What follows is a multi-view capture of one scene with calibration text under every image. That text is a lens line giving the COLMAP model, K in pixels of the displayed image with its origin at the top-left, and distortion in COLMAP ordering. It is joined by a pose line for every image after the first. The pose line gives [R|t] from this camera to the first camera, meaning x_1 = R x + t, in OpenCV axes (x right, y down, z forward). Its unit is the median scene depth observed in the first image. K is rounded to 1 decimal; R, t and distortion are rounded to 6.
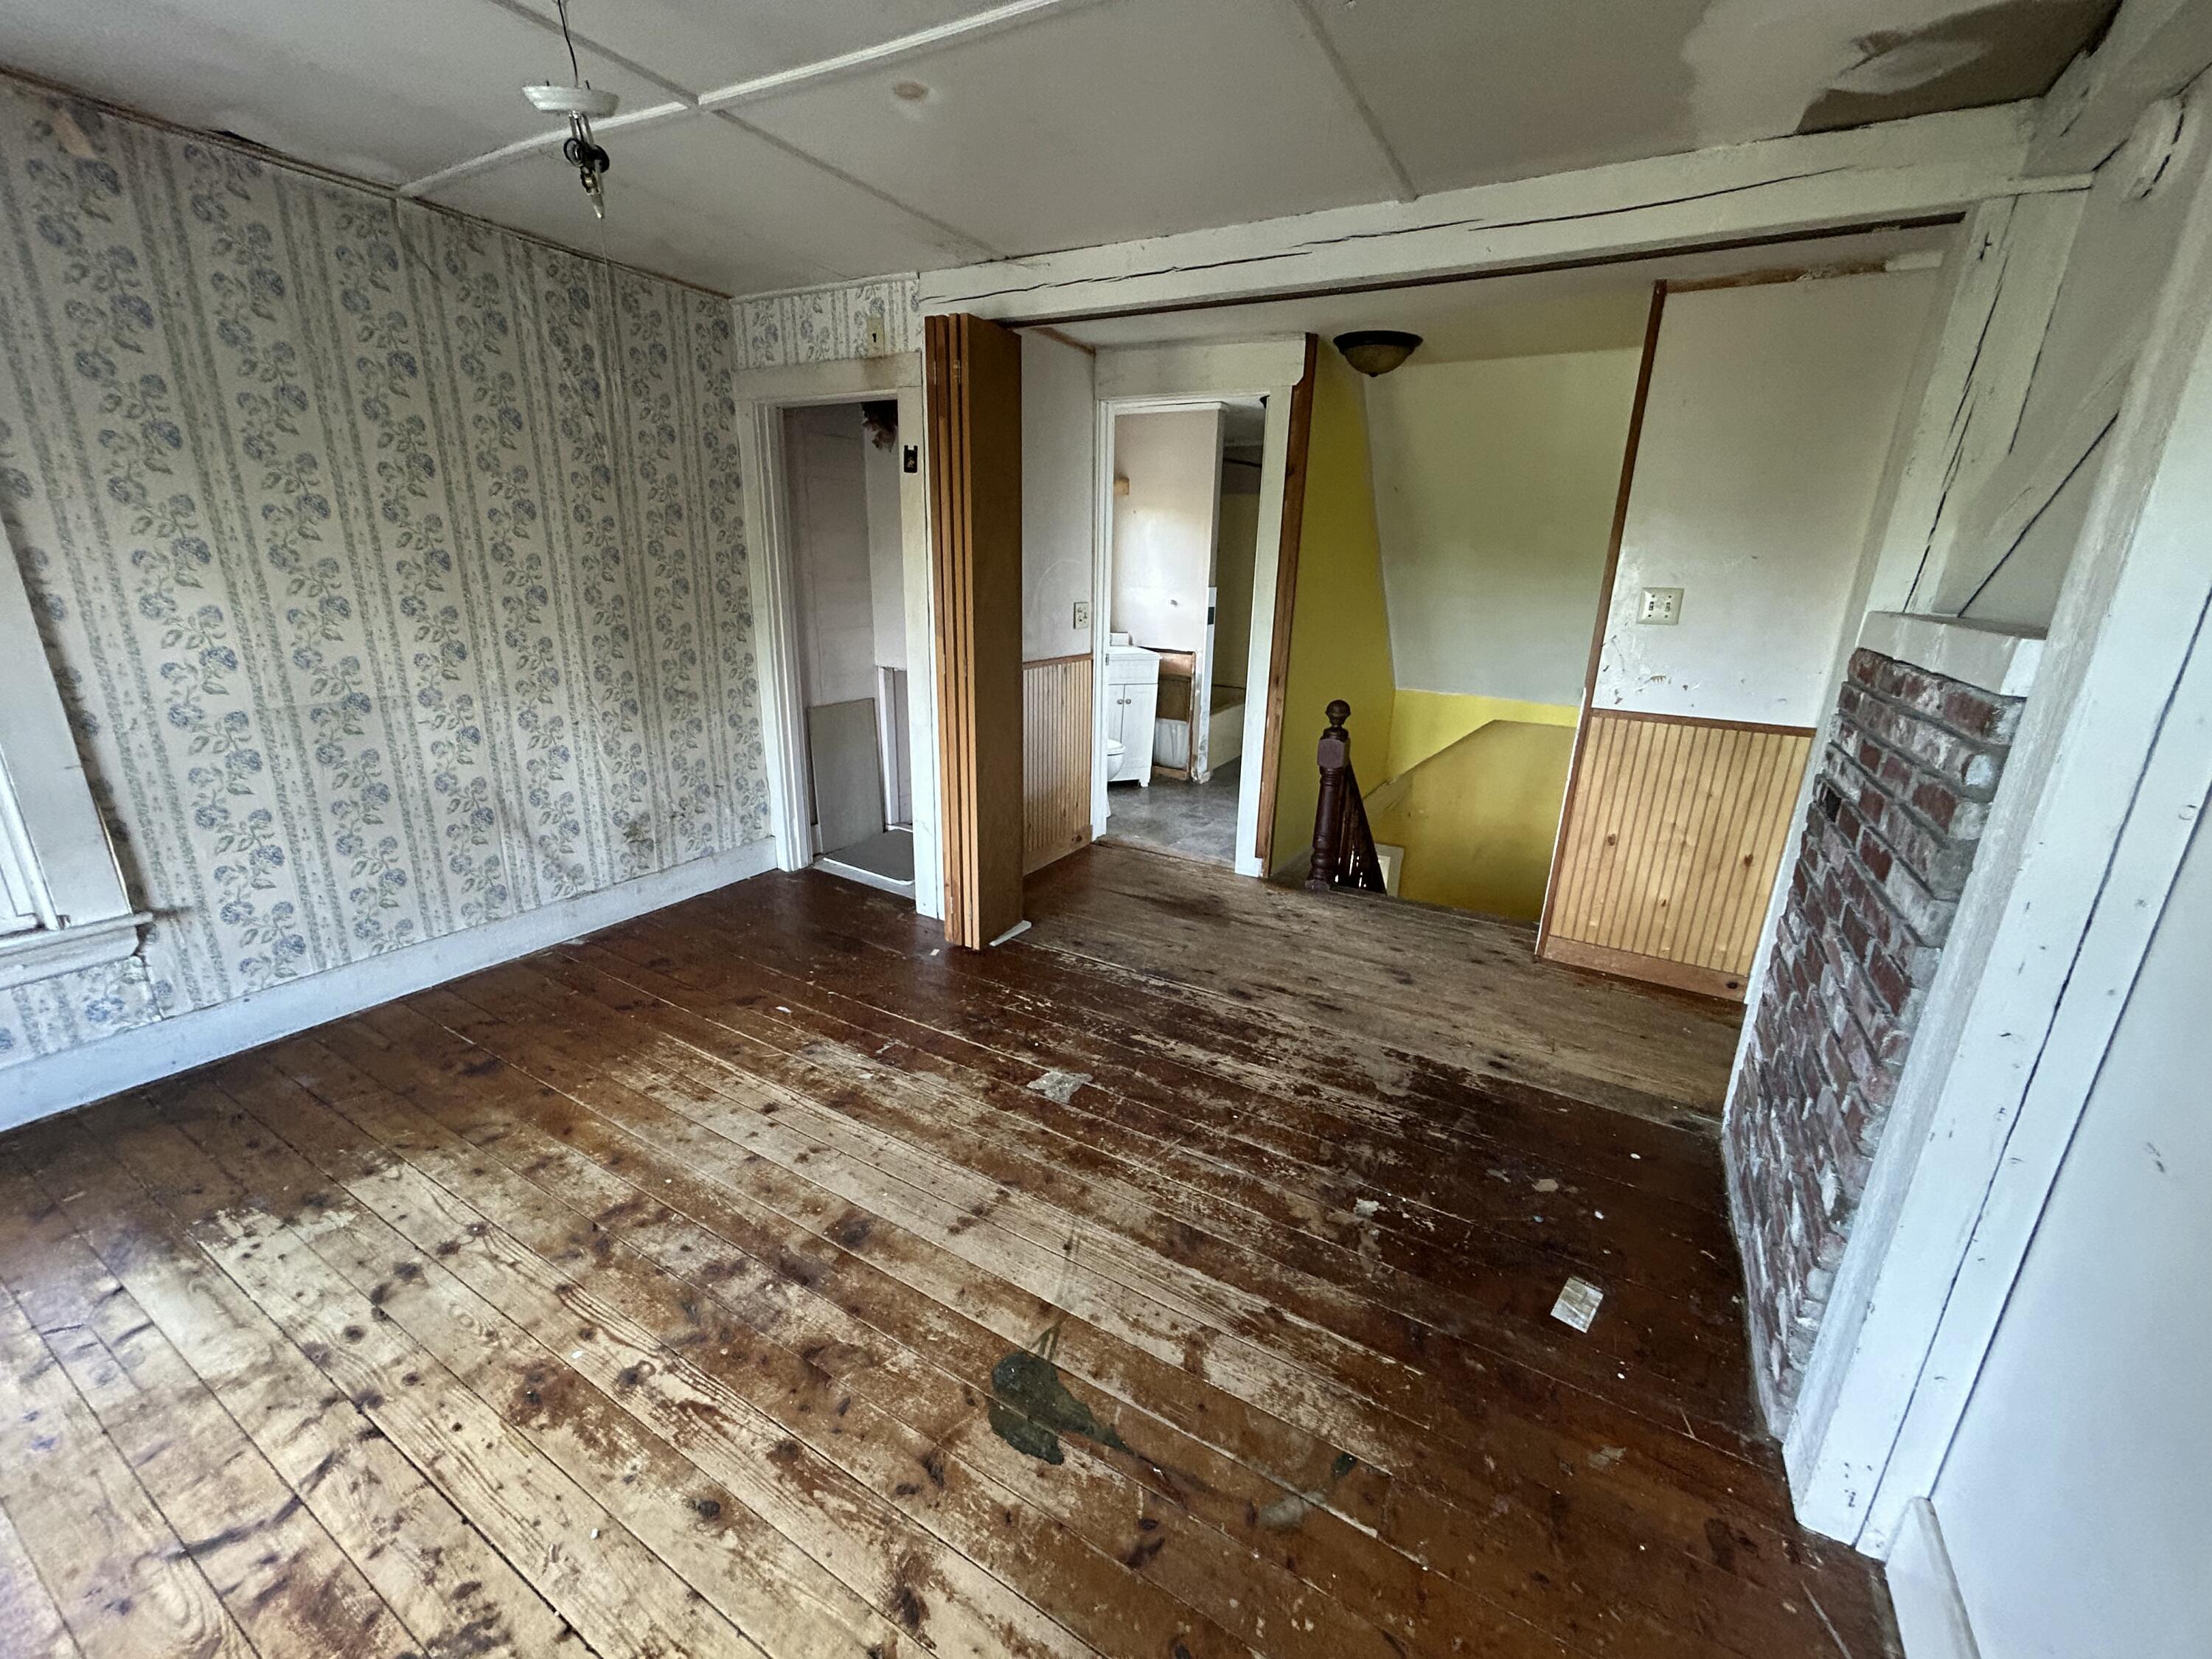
lens RADIAL K [[885.0, 0, 1109.0], [0, 885.0, 822.4], [0, 0, 1]] dist [0.001198, -0.000351]
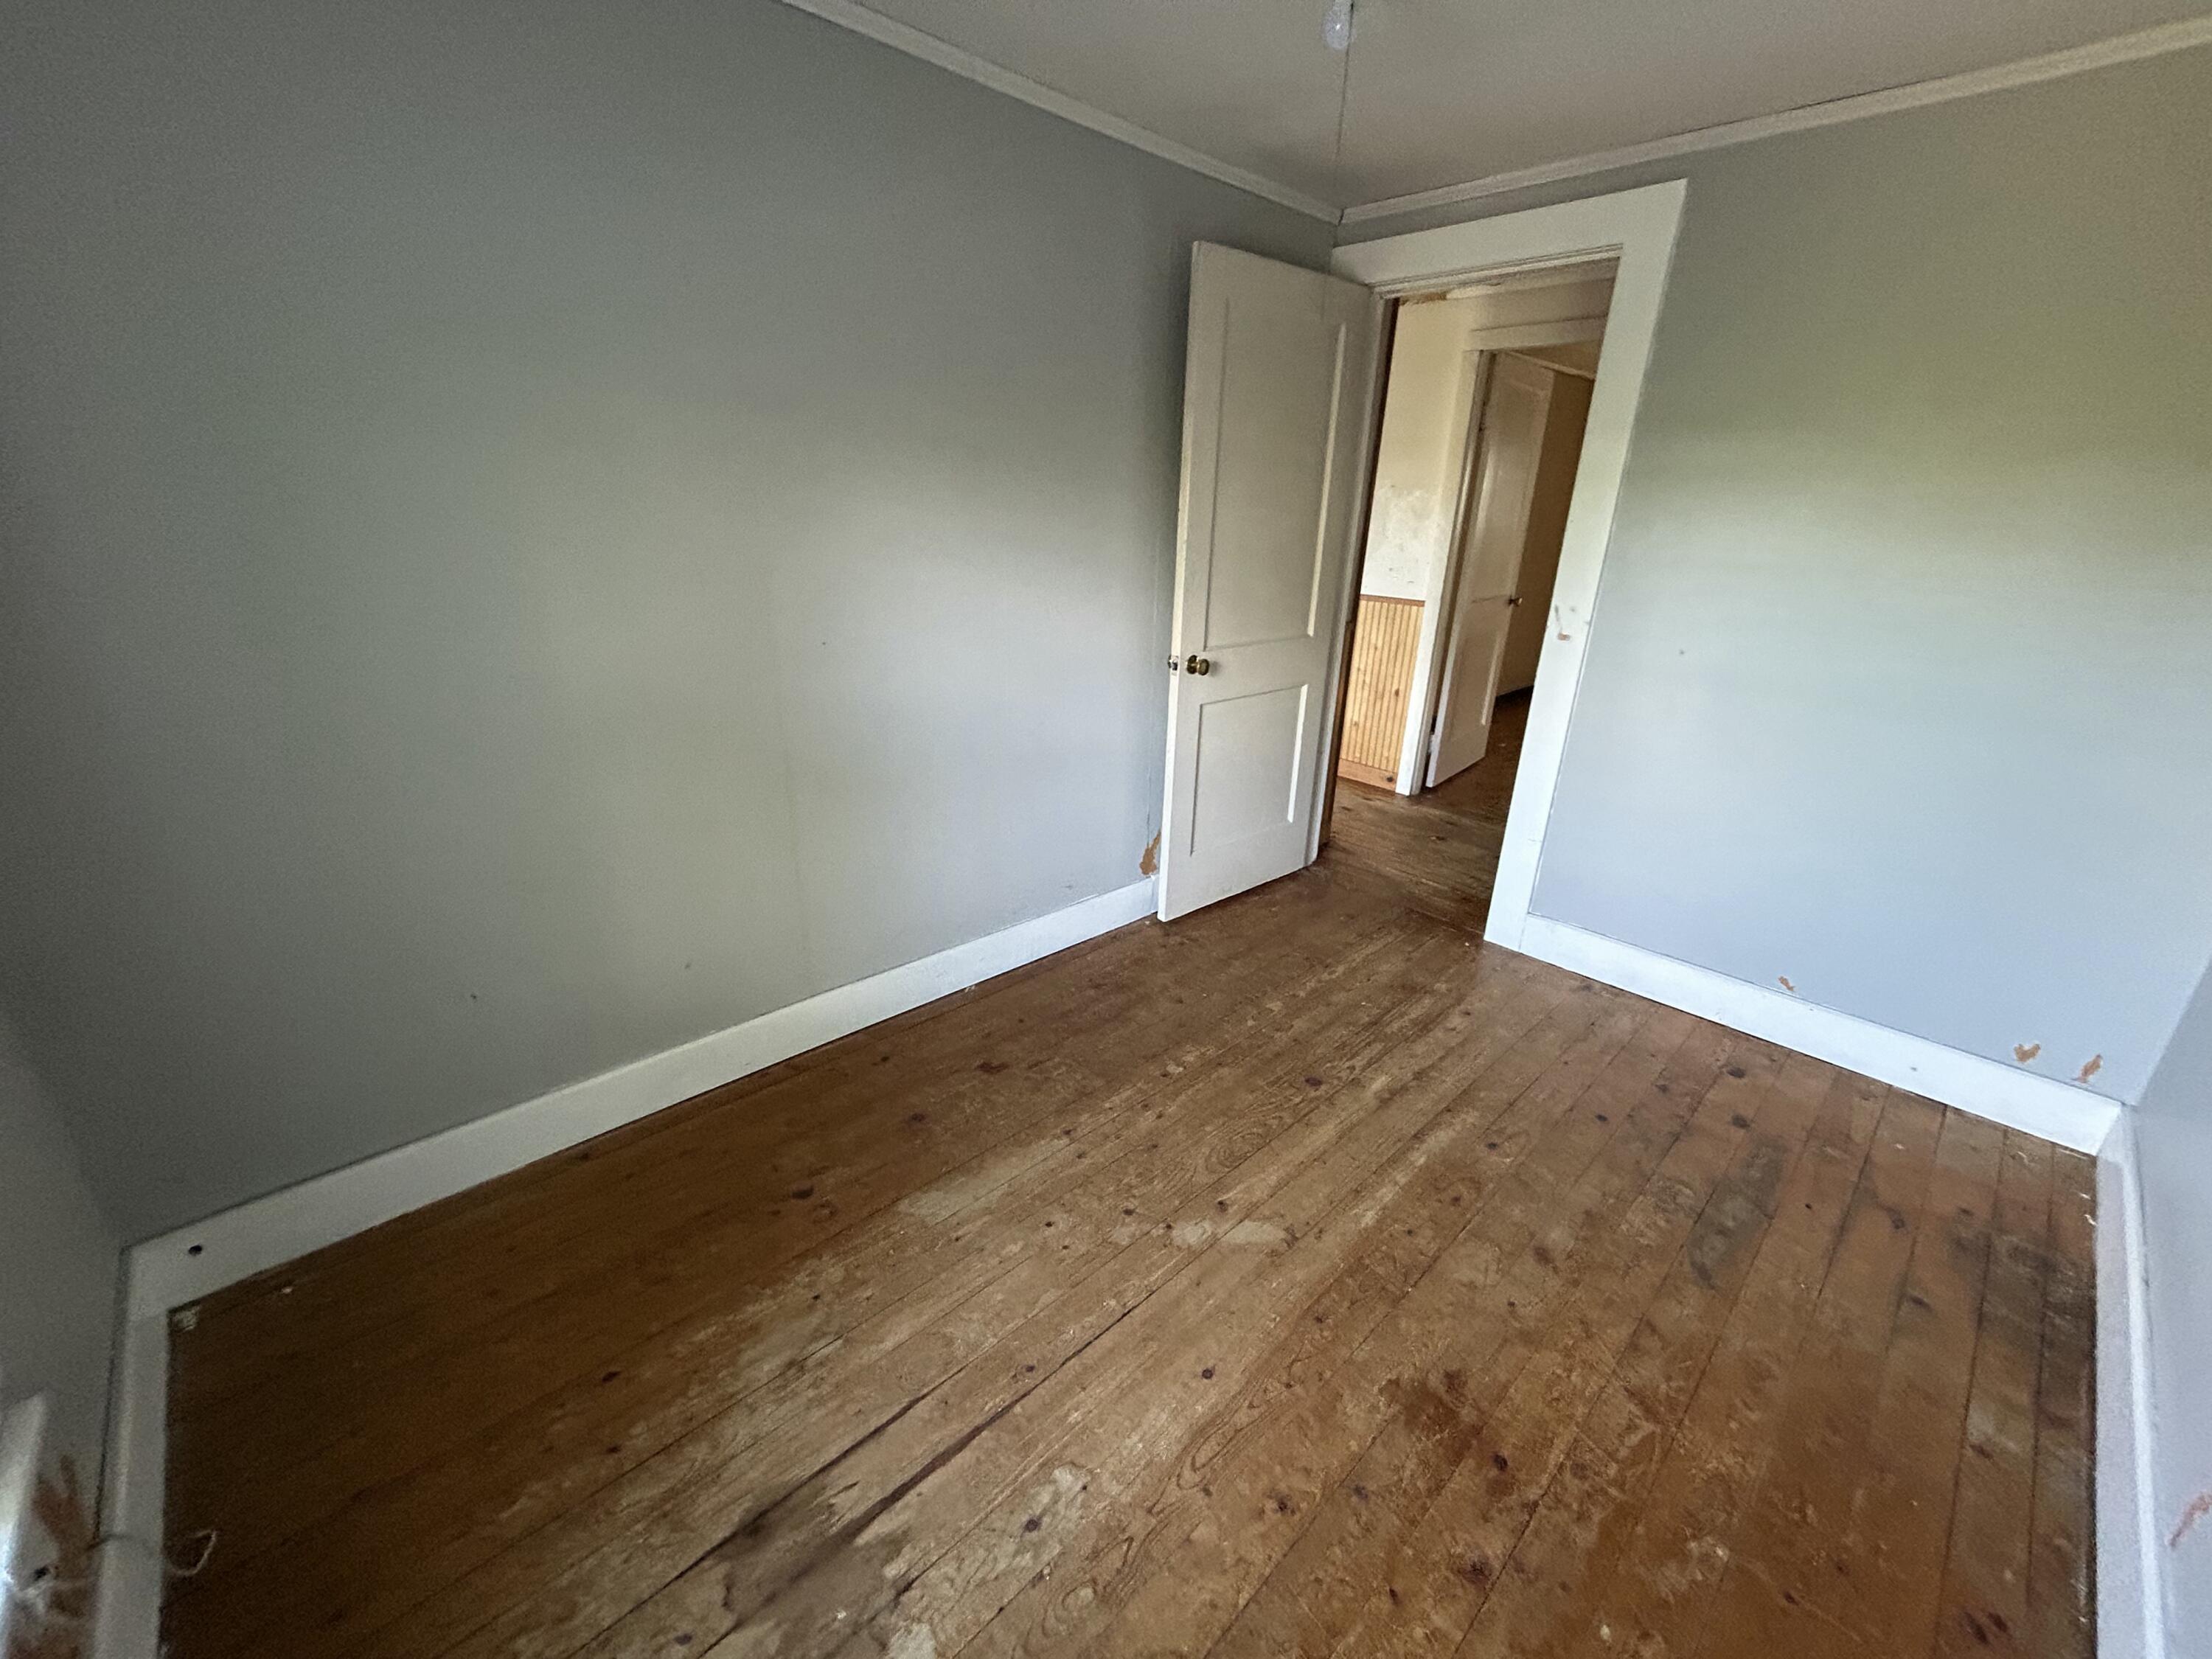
lens RADIAL K [[885.0, 0, 1109.0], [0, 885.0, 822.4], [0, 0, 1]] dist [0.001198, -0.000351]
pose [[0.918886, 0.135894, -0.370379, 0.851211], [-0.116105, 0.990377, 0.075325, 0.203318], [0.377051, -0.026213, 0.925821, -0.578251]]
